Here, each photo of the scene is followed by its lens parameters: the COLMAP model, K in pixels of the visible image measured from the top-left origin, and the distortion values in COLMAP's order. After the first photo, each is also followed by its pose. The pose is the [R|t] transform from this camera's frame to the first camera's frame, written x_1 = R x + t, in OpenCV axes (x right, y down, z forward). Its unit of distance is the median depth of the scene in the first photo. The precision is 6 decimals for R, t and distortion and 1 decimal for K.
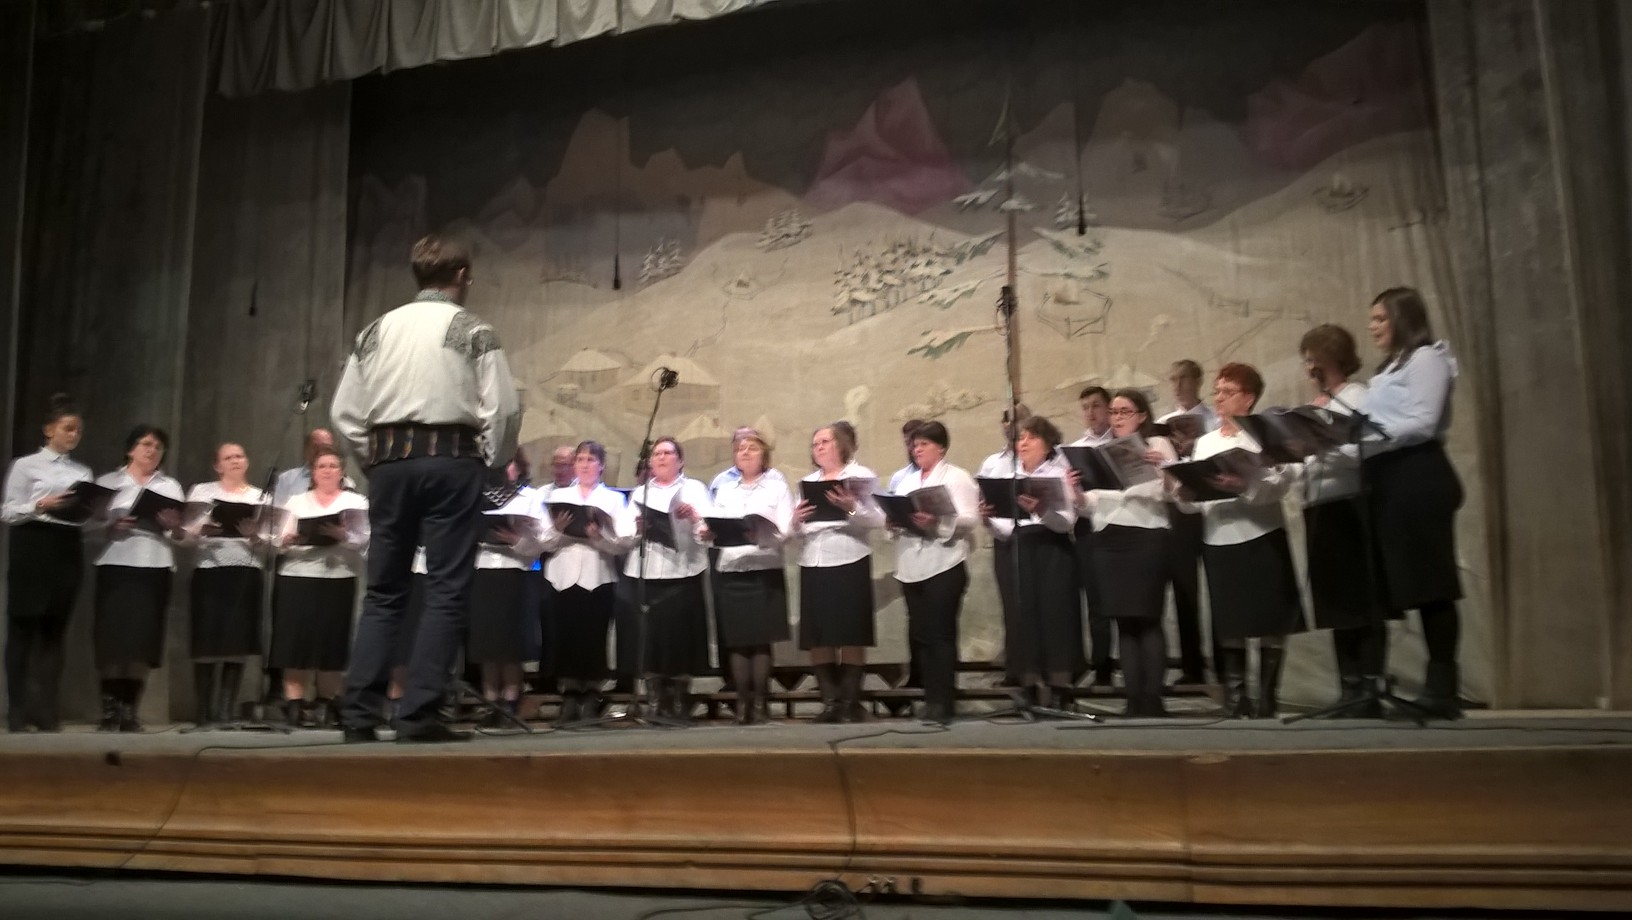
lens RADIAL K [[1371.7, 0, 816.0], [0, 1371.7, 460.0], [0, 0, 1]] dist [0.056503, -0.169735]
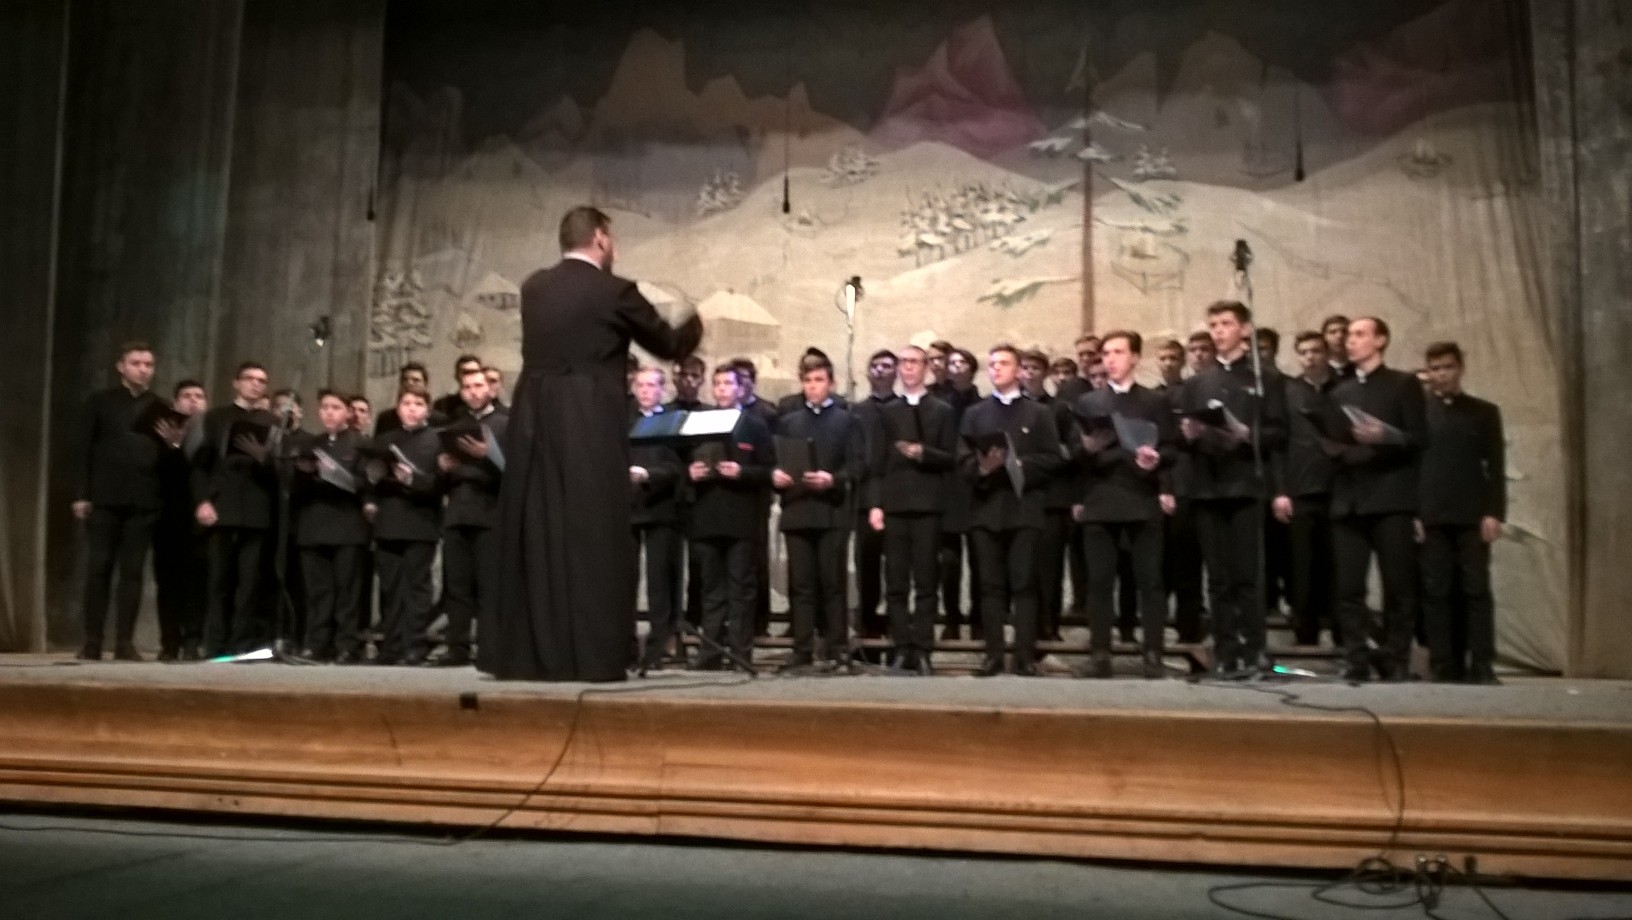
lens RADIAL K [[1352.8, 0, 816.0], [0, 1352.8, 460.0], [0, 0, 1]] dist [0.055575, -0.089064]
pose [[0.995500, 0.040375, 0.085725, -0.135591], [-0.043676, 0.998361, 0.036976, 0.006534], [-0.084092, -0.040554, 0.995632, 0.039857]]
